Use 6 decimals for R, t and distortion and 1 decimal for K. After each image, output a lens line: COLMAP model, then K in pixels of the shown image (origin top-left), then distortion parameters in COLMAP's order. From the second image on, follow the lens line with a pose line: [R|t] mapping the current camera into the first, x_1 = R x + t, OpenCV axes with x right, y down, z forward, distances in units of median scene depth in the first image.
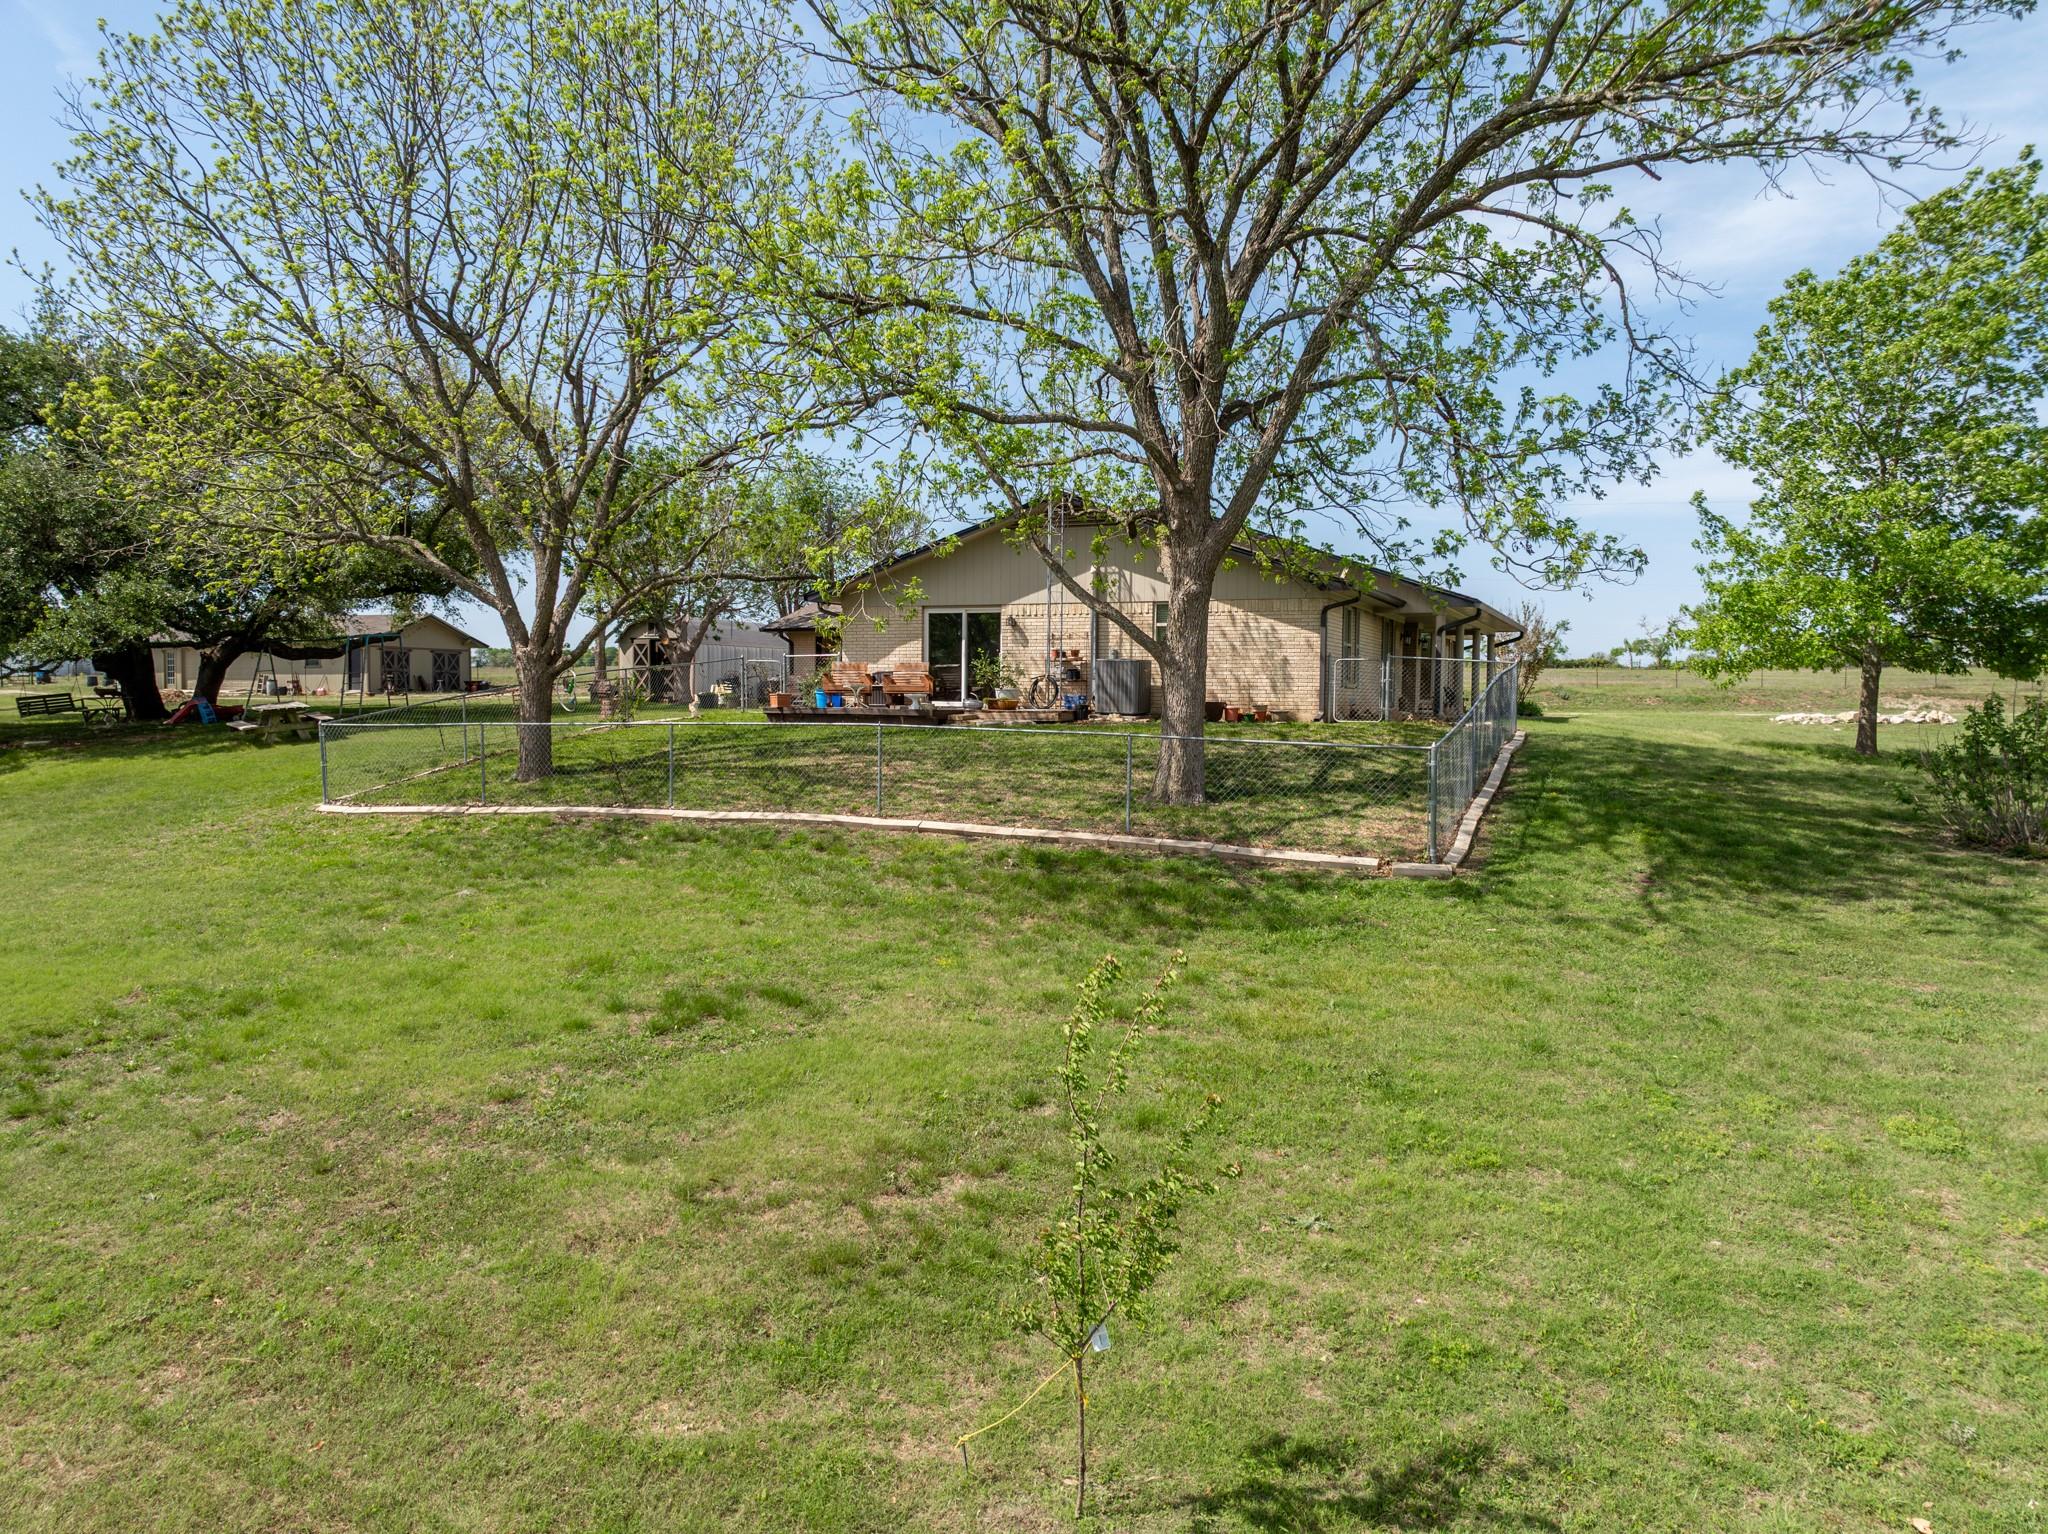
lens RADIAL K [[1440.3, 0, 1024.0], [0, 1440.3, 767.0], [0, 0, 1]] dist [0.000278, -0.000196]
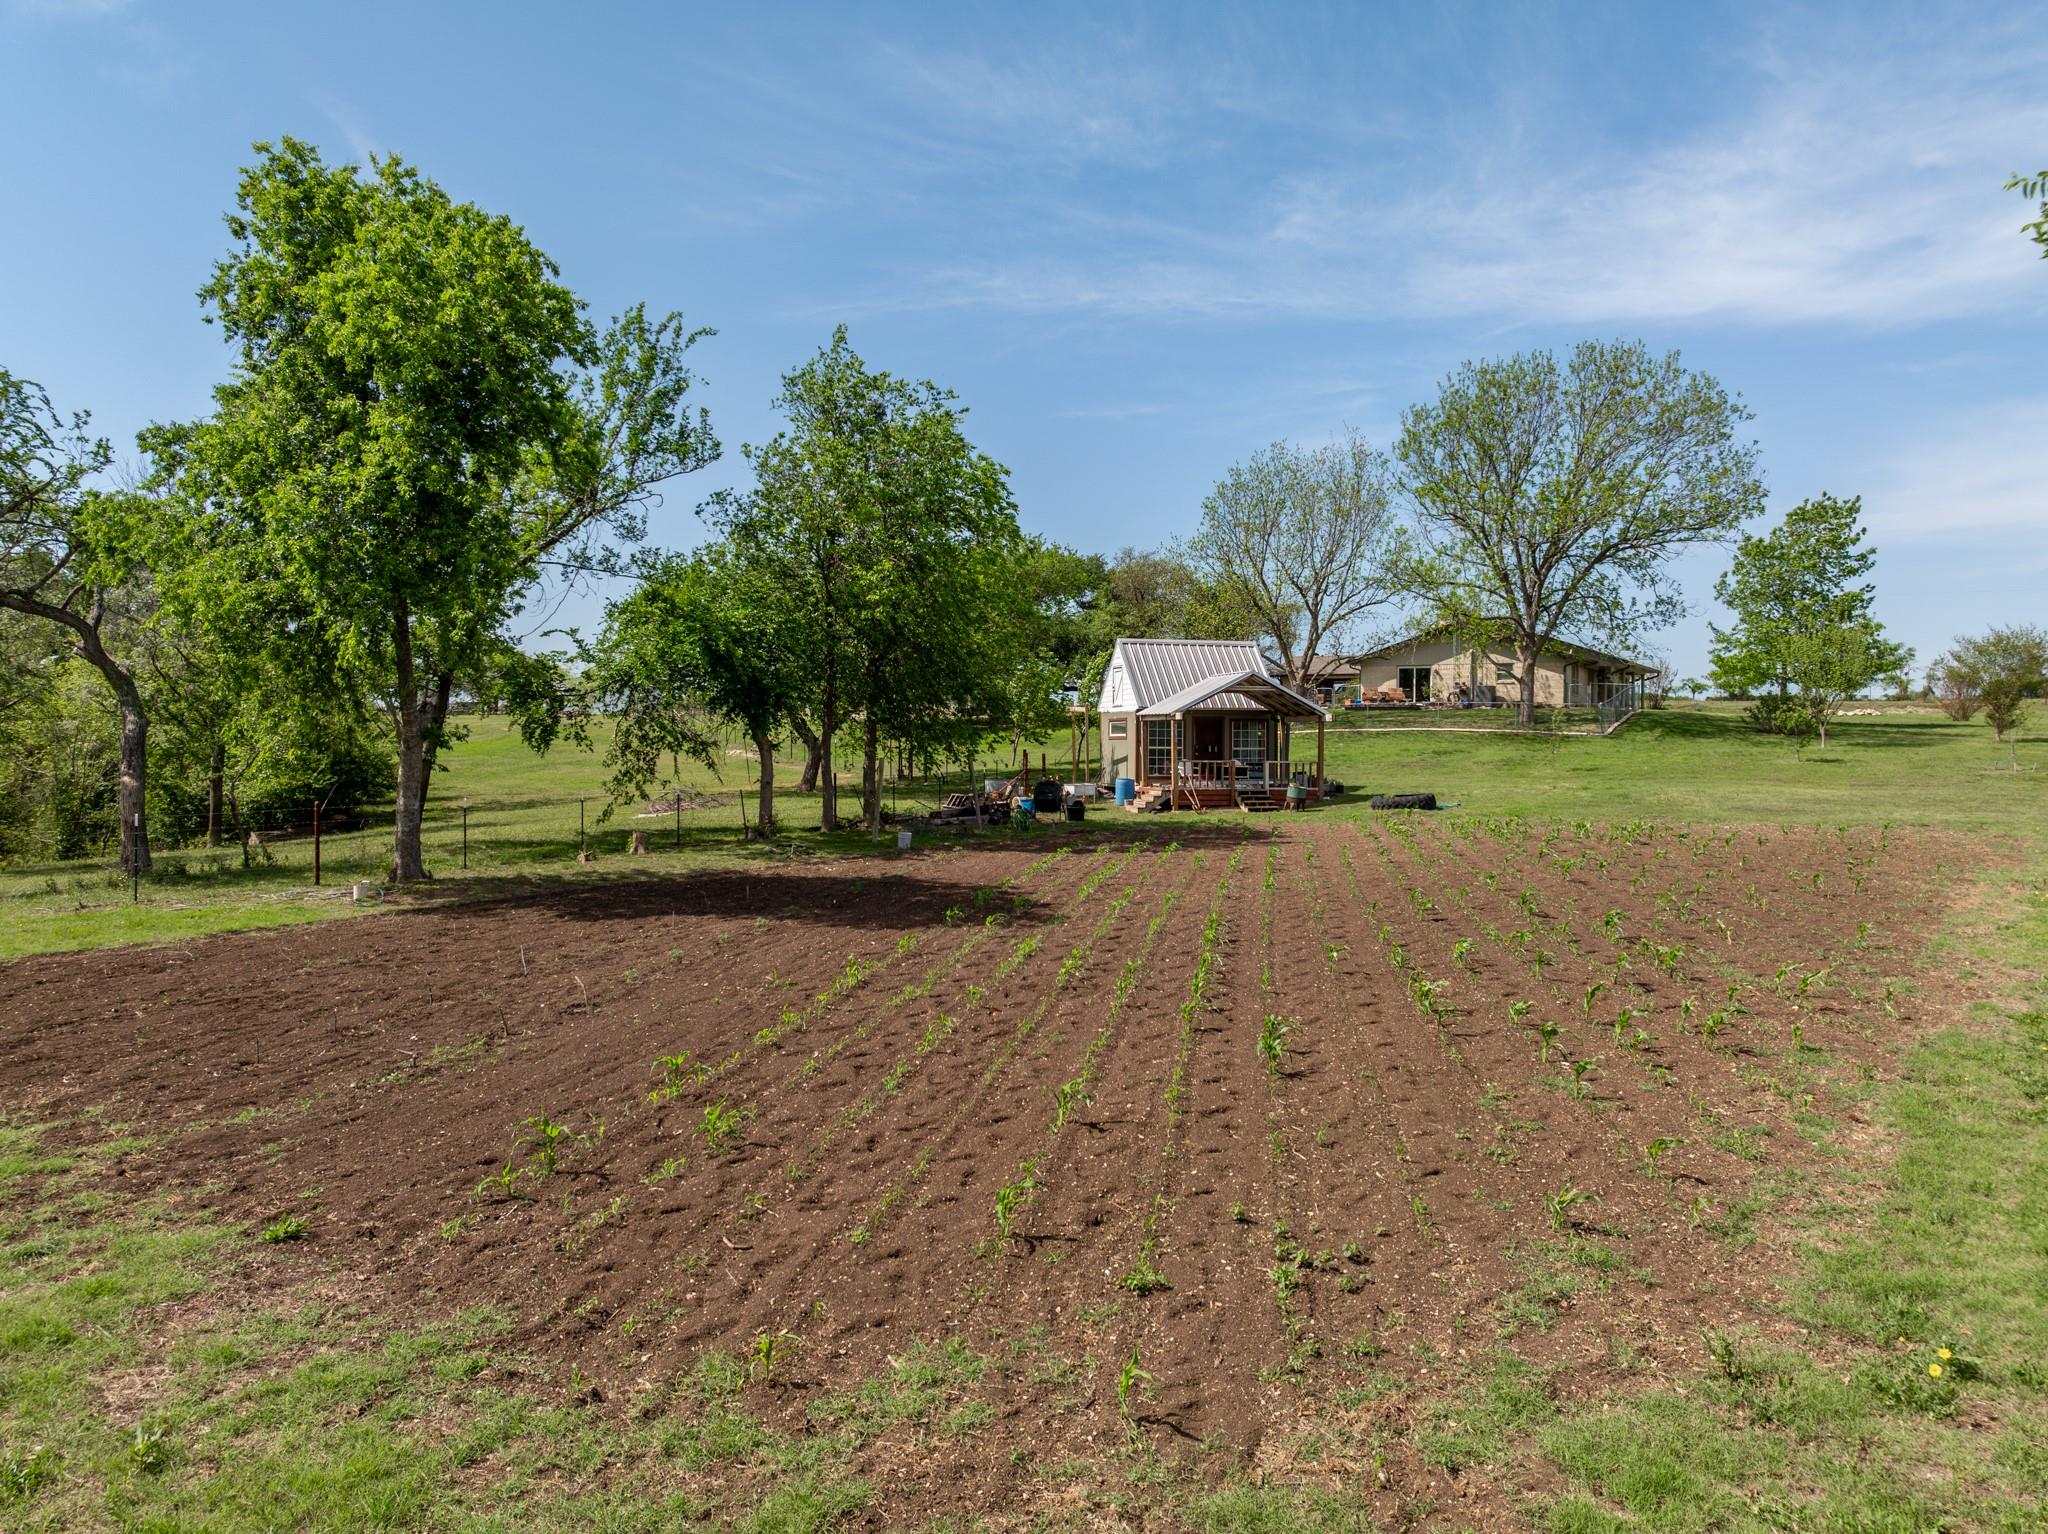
lens RADIAL K [[1440.3, 0, 1024.0], [0, 1440.3, 767.0], [0, 0, 1]] dist [0.000278, -0.000196]
pose [[0.991436, -0.000982, -0.130591, -0.409221], [-0.002266, 0.999692, -0.024723, 0.135702], [0.130575, 0.024807, 0.991128, -1.655149]]
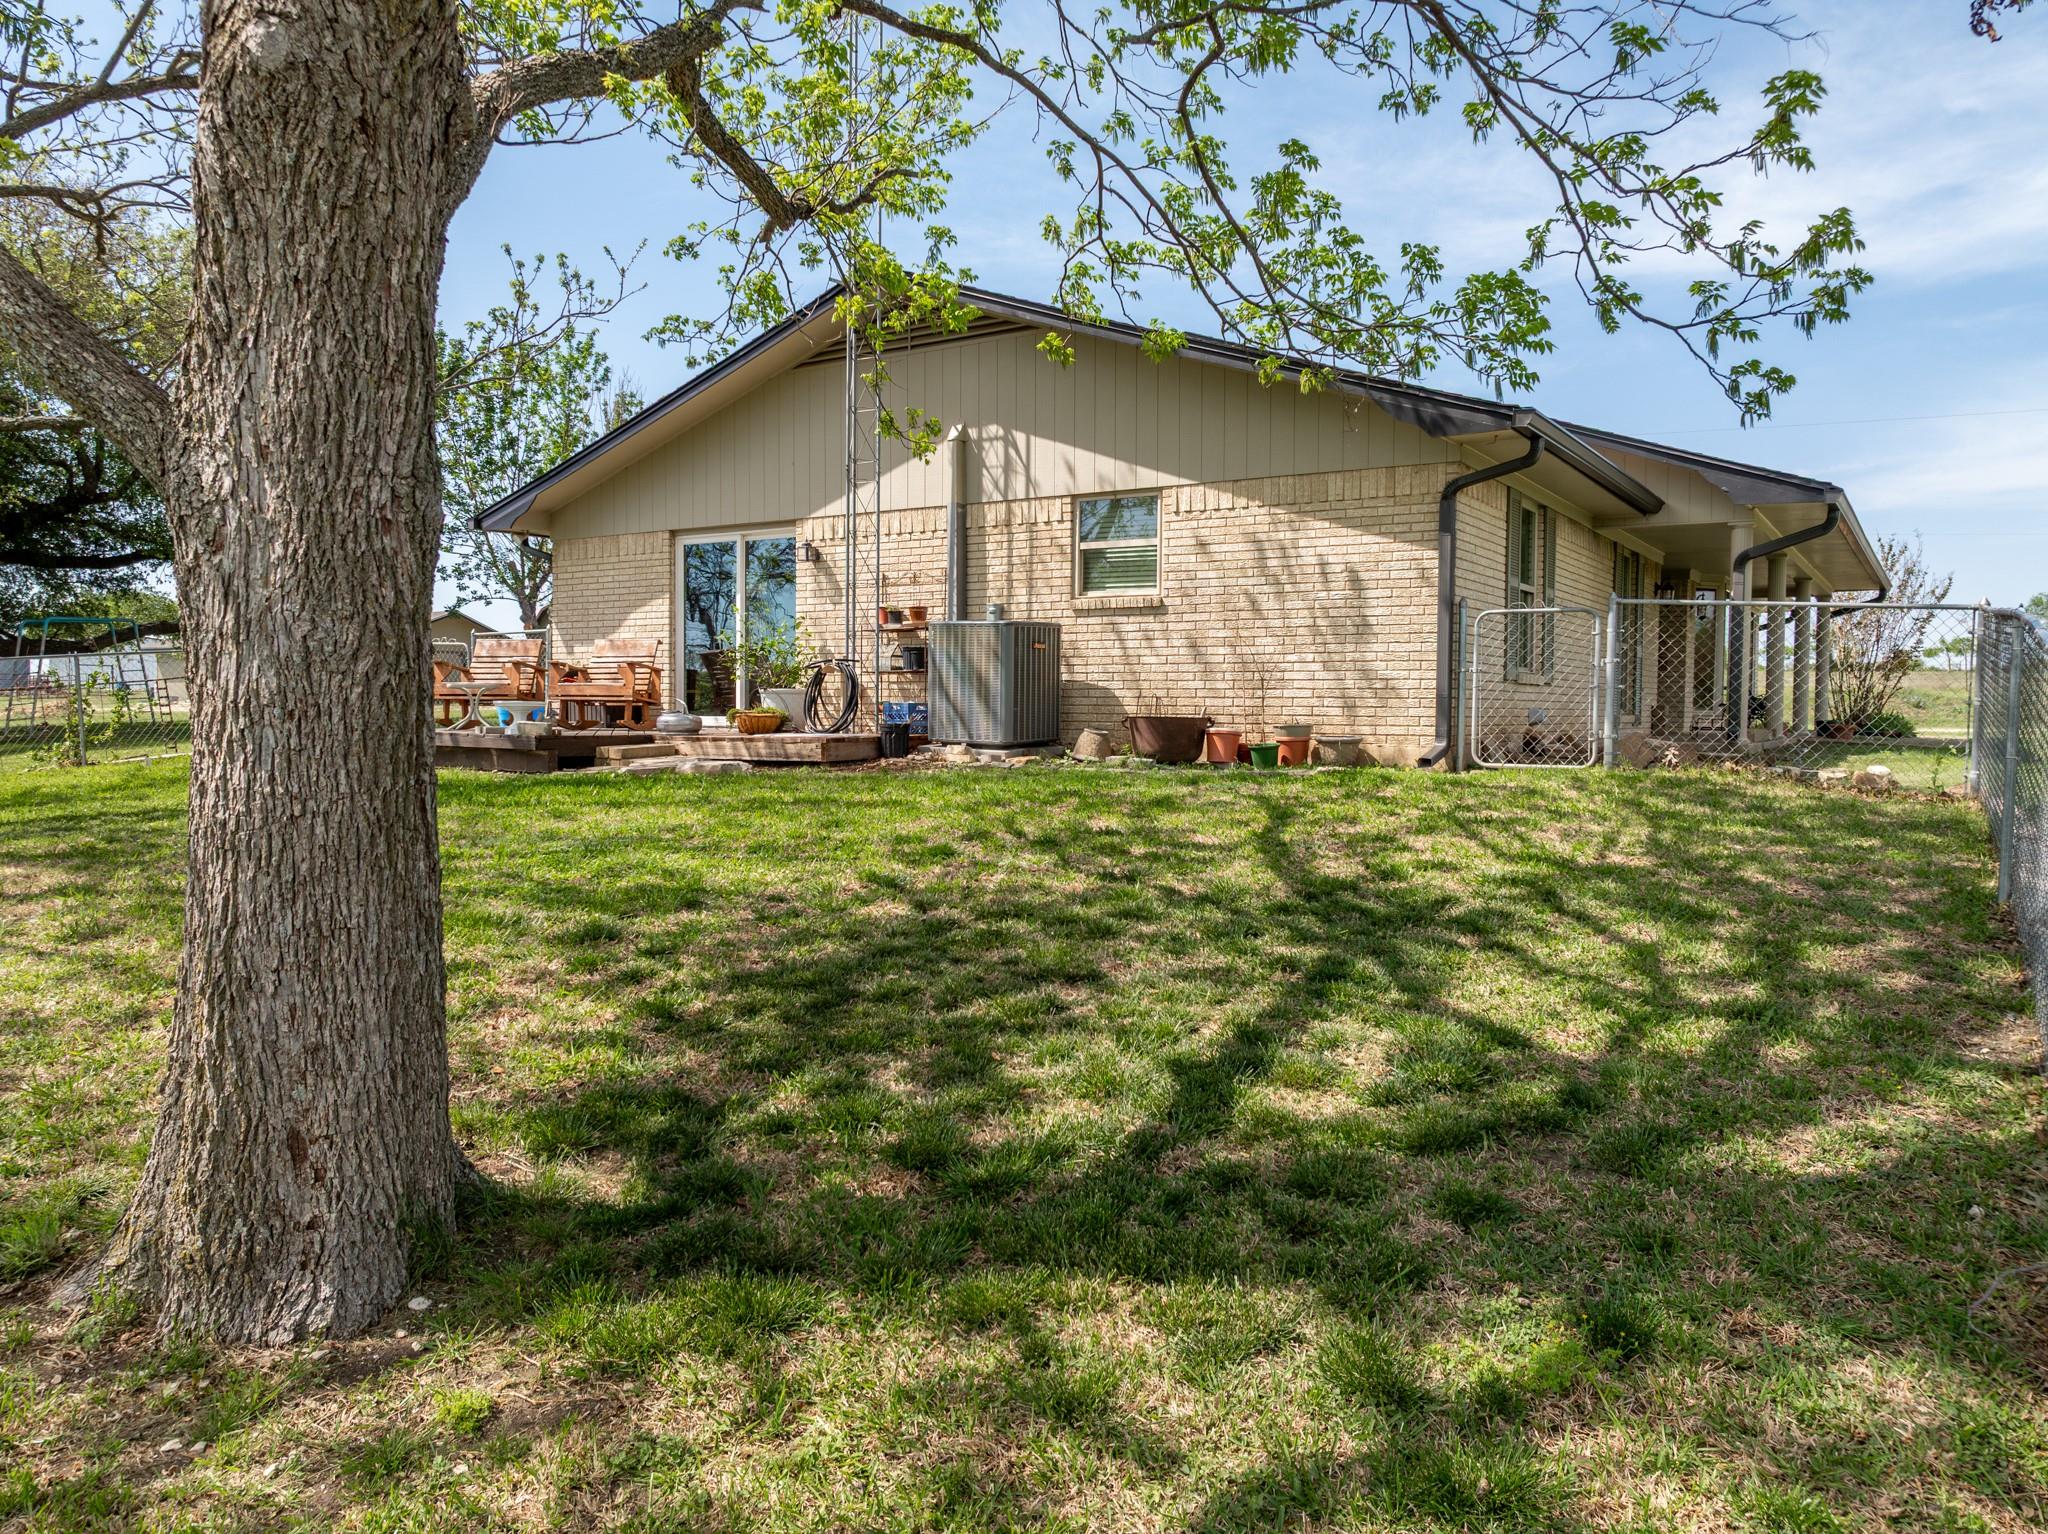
lens RADIAL K [[1440.3, 0, 1024.0], [0, 1440.3, 767.0], [0, 0, 1]] dist [0.000278, -0.000196]
pose [[0.990929, 0.003265, -0.134346, 0.133509], [-0.005022, 0.999906, -0.012748, -0.023346], [0.134292, 0.013307, 0.990852, 0.543588]]
